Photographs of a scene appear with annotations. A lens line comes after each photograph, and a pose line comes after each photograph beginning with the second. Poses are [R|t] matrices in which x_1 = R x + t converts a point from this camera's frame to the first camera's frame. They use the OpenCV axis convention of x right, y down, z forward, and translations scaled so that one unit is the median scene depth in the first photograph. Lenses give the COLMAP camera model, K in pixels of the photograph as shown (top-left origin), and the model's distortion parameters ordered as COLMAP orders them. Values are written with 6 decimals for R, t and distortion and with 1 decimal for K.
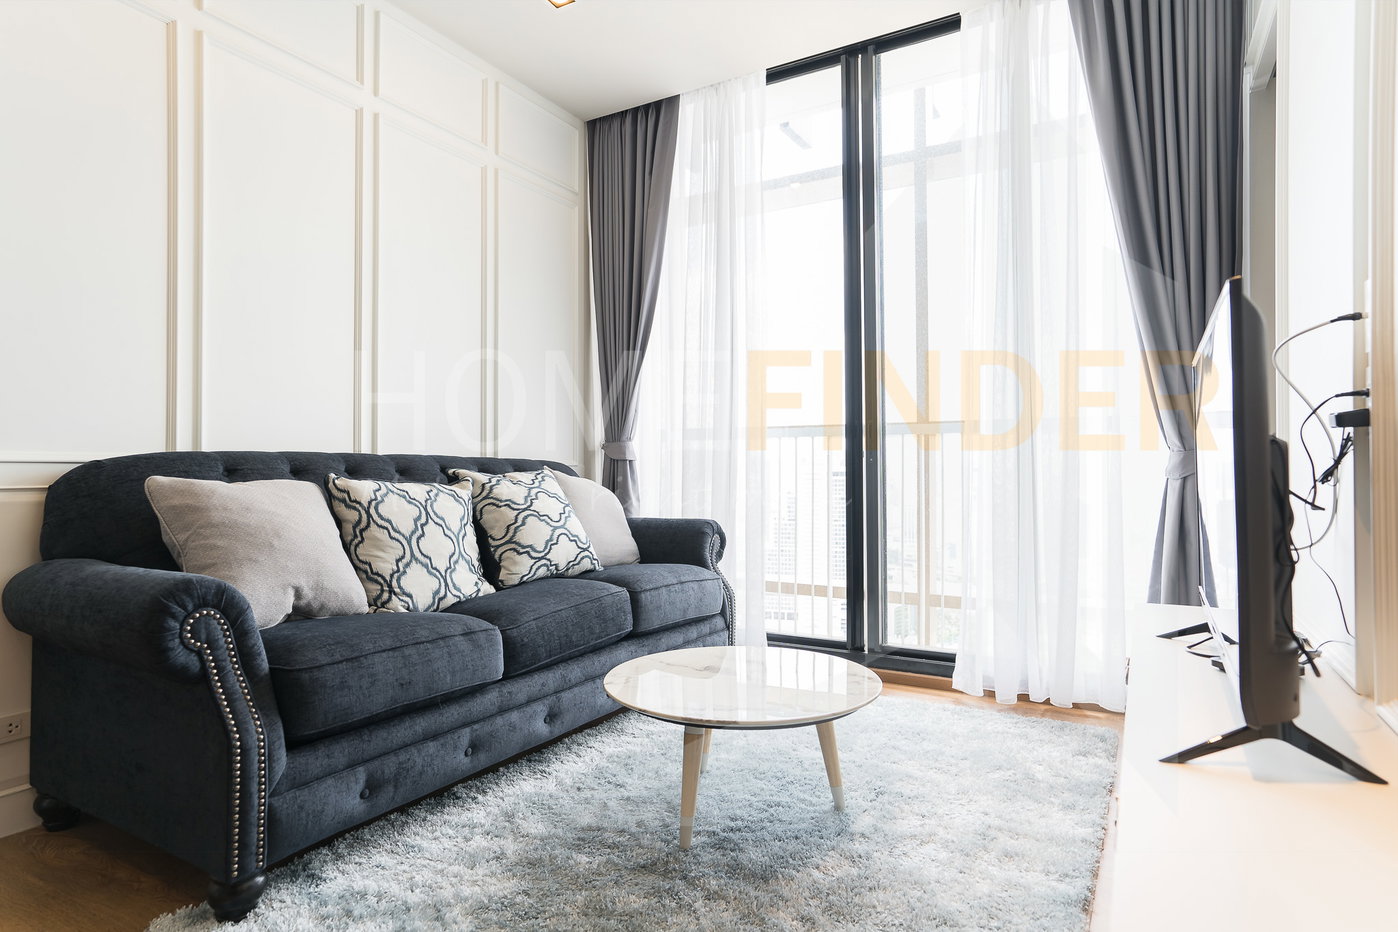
lens RADIAL K [[777.0, 0, 704.1], [0, 777.0, 466.0], [0, 0, 1]] dist [-0.045872, 0.034067]
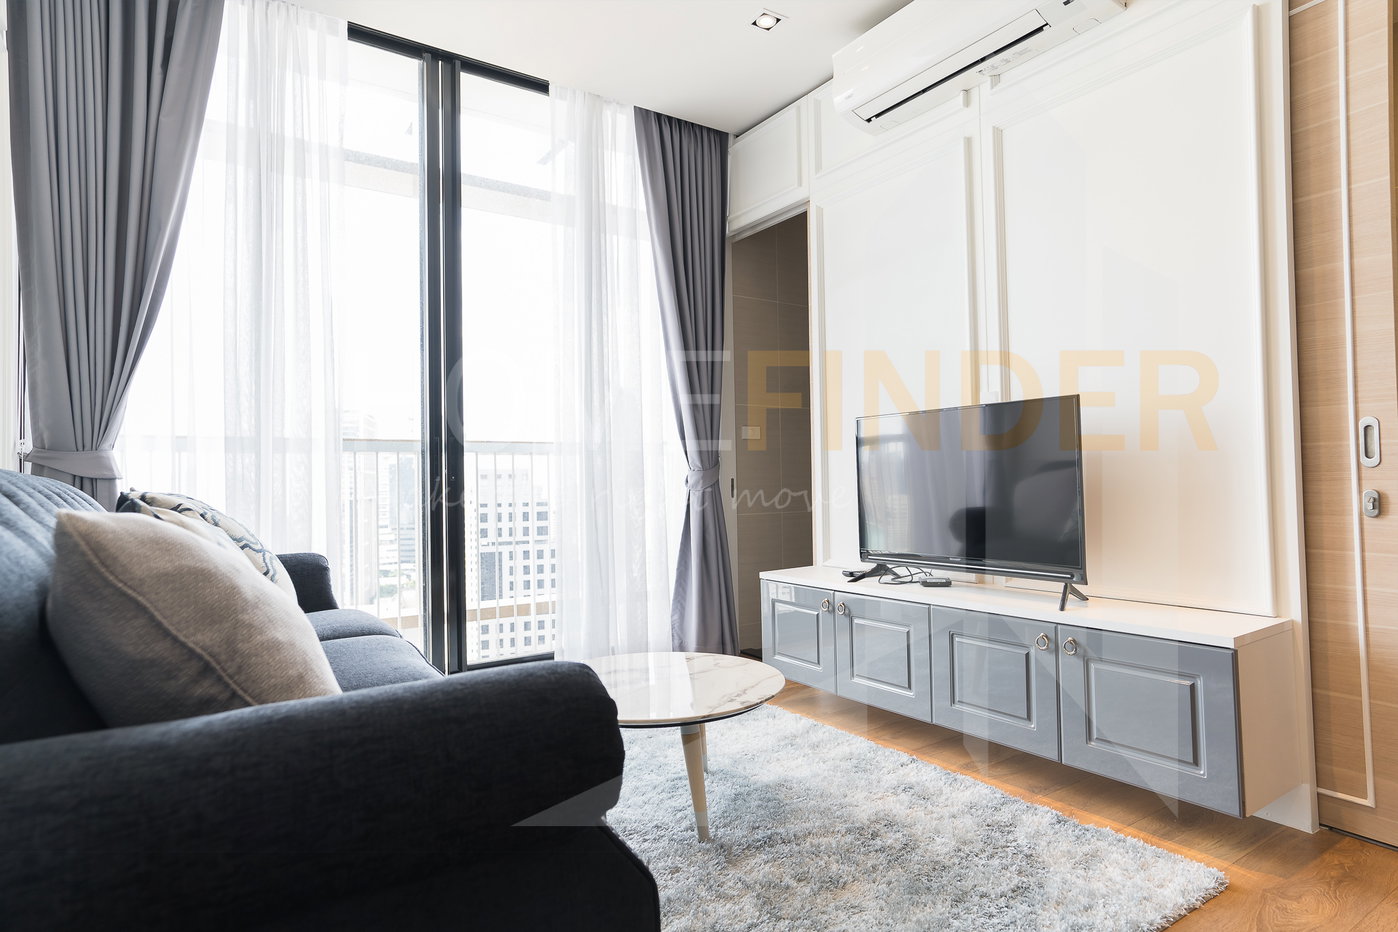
lens RADIAL K [[777.0, 0, 704.1], [0, 777.0, 466.0], [0, 0, 1]] dist [-0.045872, 0.034067]
pose [[0.437150, 0.017875, 0.899211, -0.521048], [0.009019, 0.999665, -0.024256, 0.003142], [-0.899343, 0.018713, 0.436843, 0.288979]]
